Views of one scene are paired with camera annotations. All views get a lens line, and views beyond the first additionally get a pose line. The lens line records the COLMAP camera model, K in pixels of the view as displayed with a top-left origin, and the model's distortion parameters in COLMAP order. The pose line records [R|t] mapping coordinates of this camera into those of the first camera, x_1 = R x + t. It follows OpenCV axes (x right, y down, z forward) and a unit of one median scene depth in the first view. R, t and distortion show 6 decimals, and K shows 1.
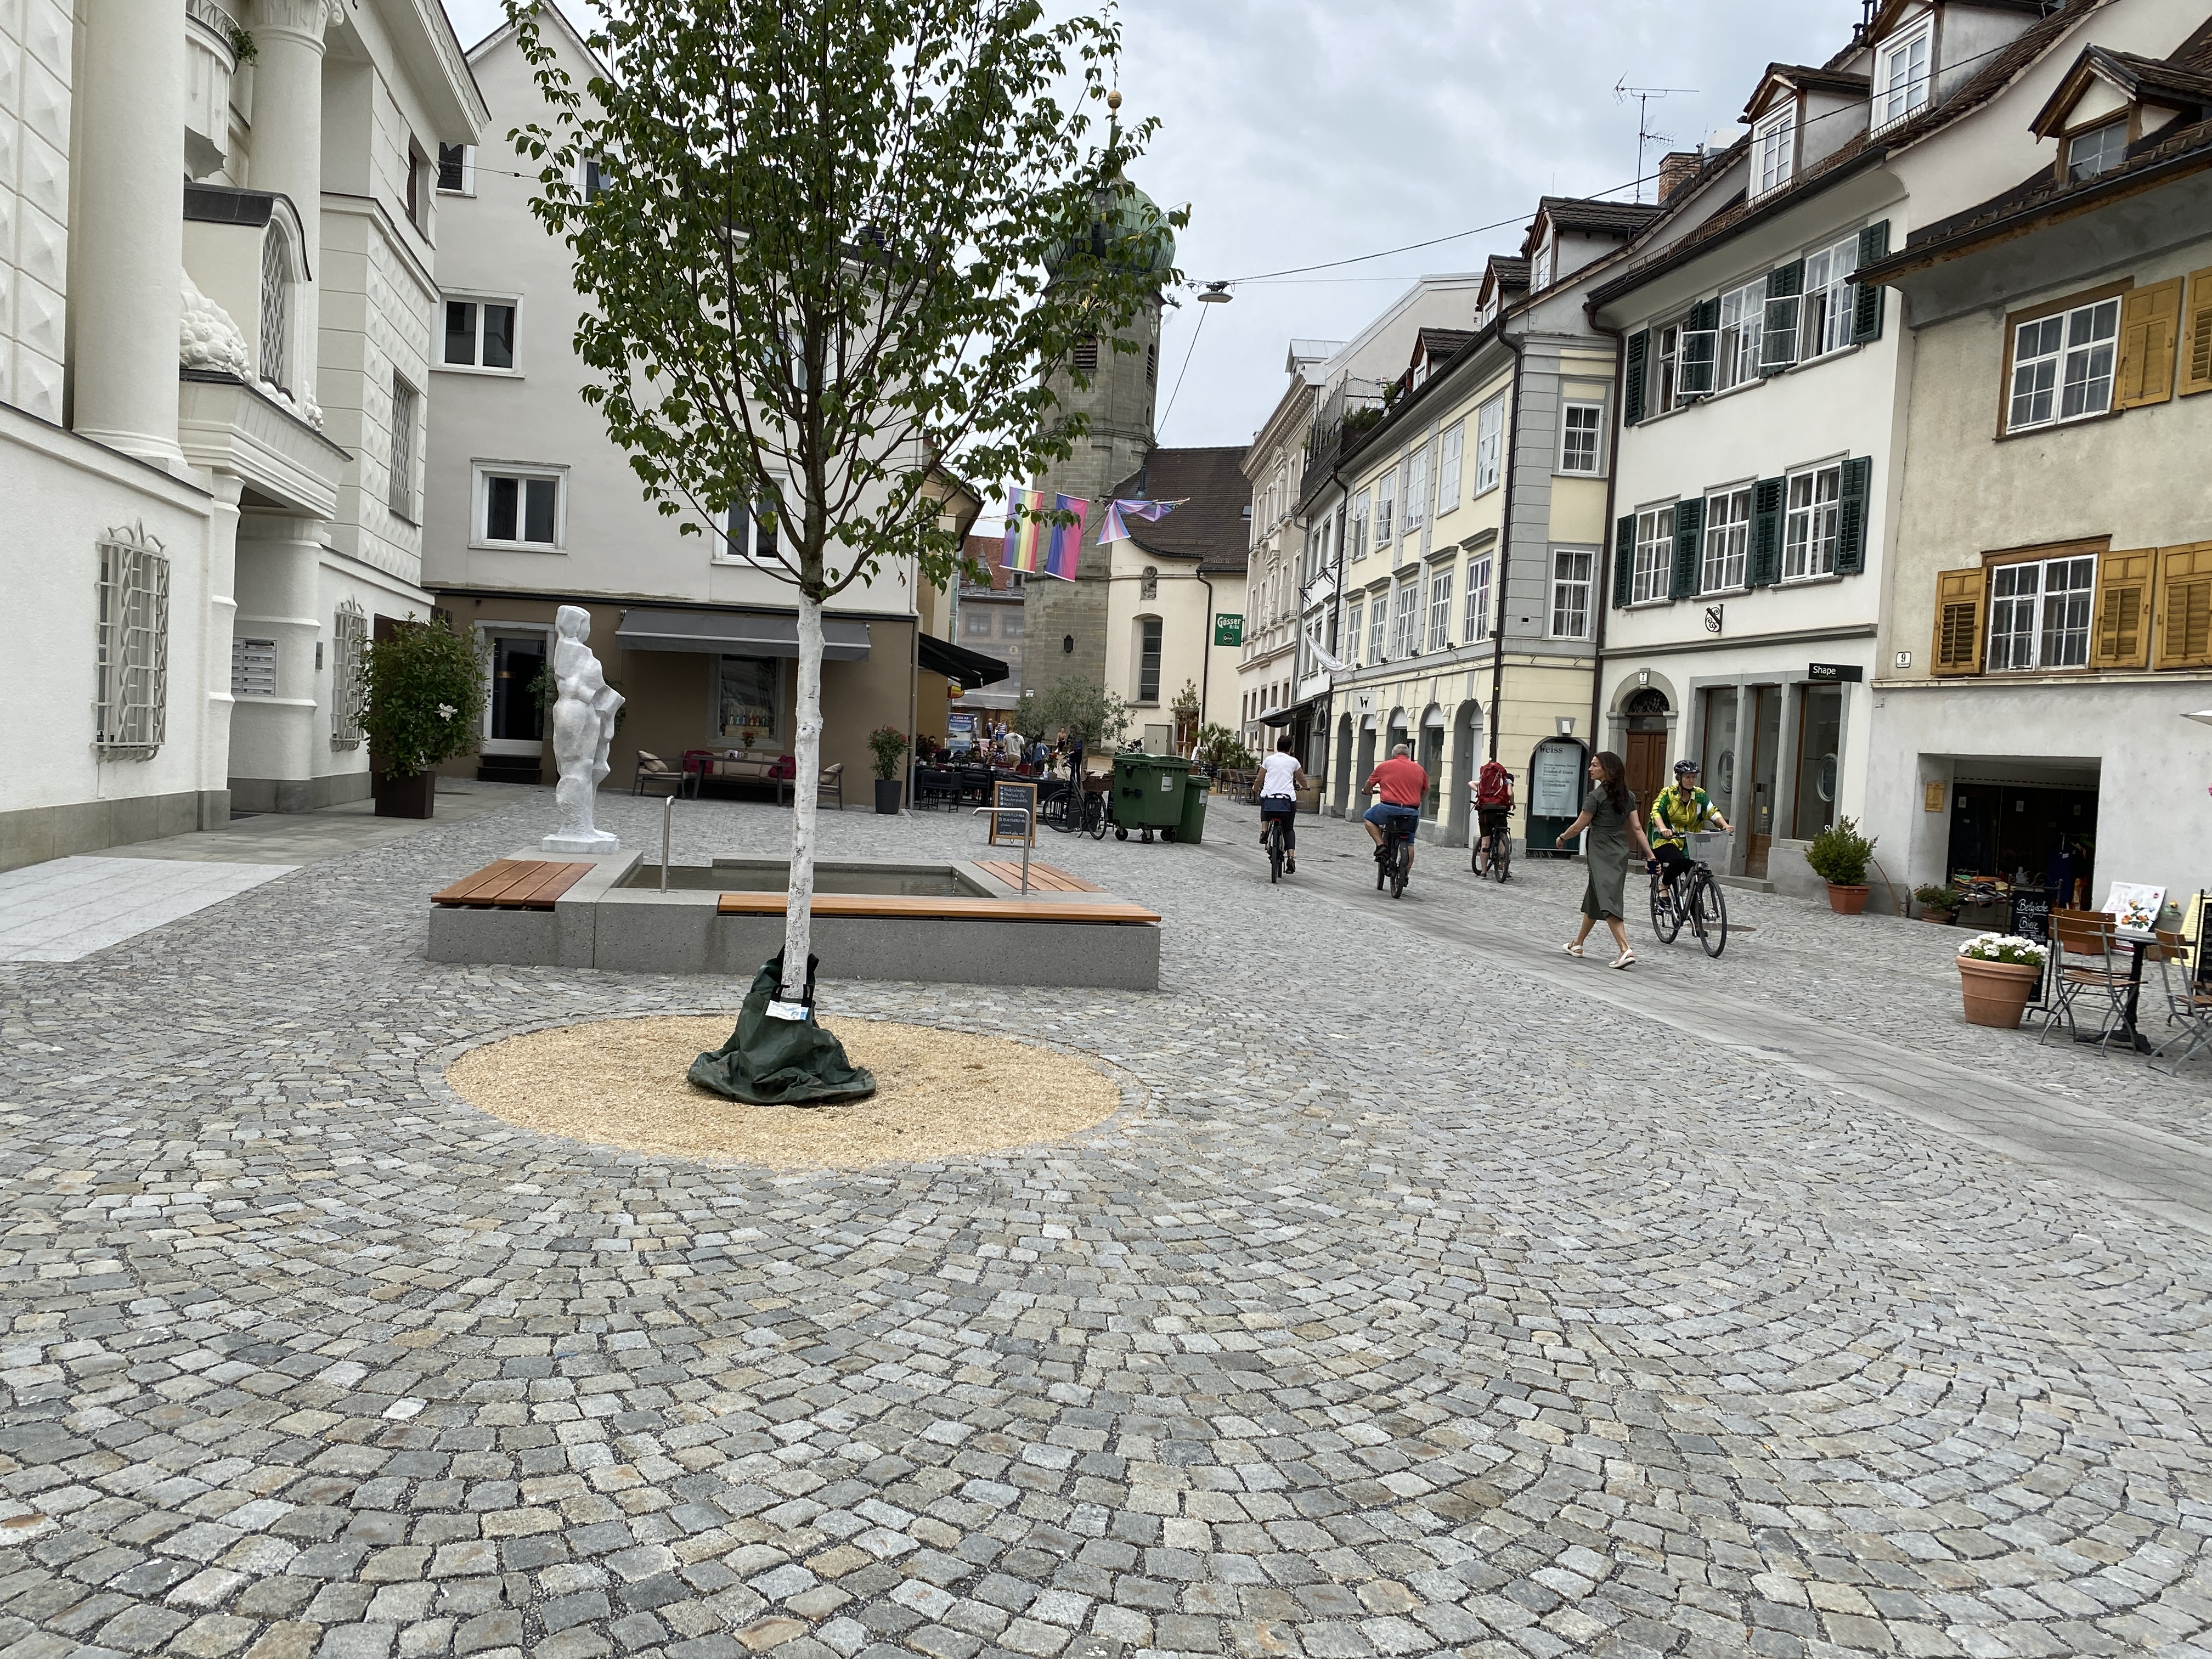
lens RADIAL K [[1672.9, 0, 1106.0], [0, 1672.9, 829.5], [0, 0, 1]] dist [0.002699, 0.000421]
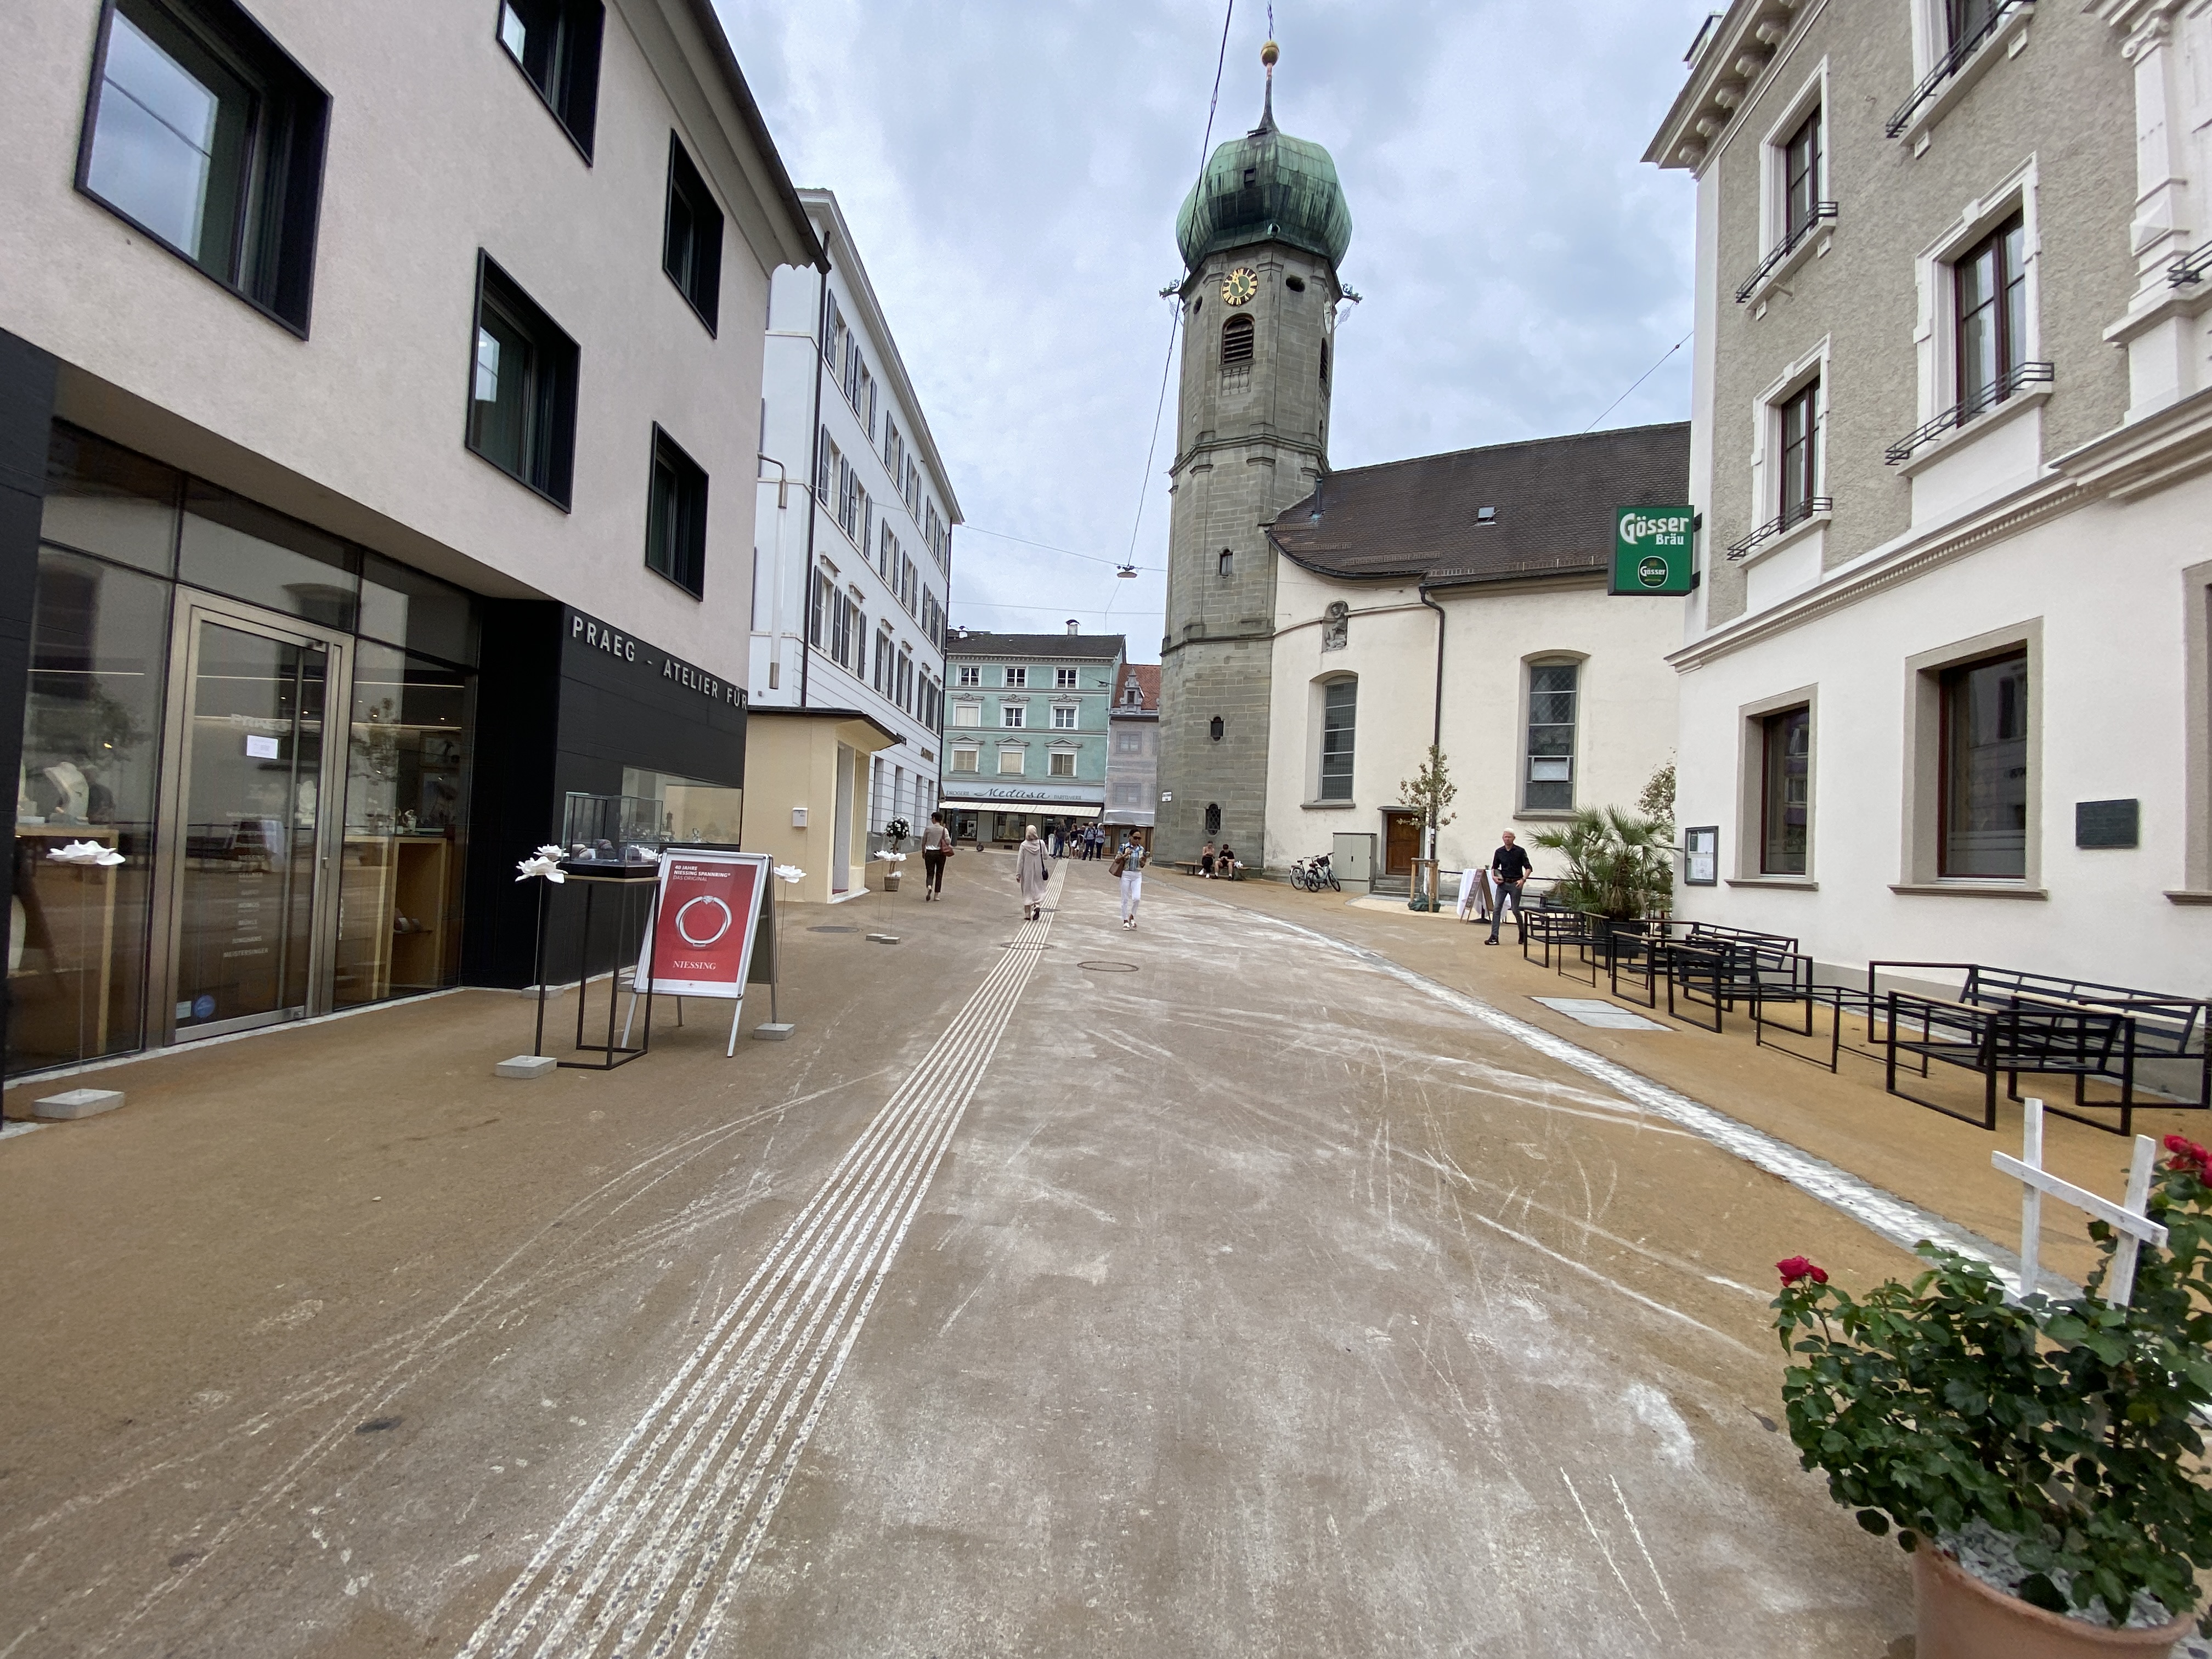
lens RADIAL K [[885.9, 0, 1106.0], [0, 885.9, 829.5], [0, 0, 1]] dist [0.000280, 0.000008]
pose [[0.988884, -0.006635, -0.148544, -0.013341], [-0.005289, 0.996802, -0.079732, -0.034685], [0.148598, 0.079632, 0.985686, 0.624217]]
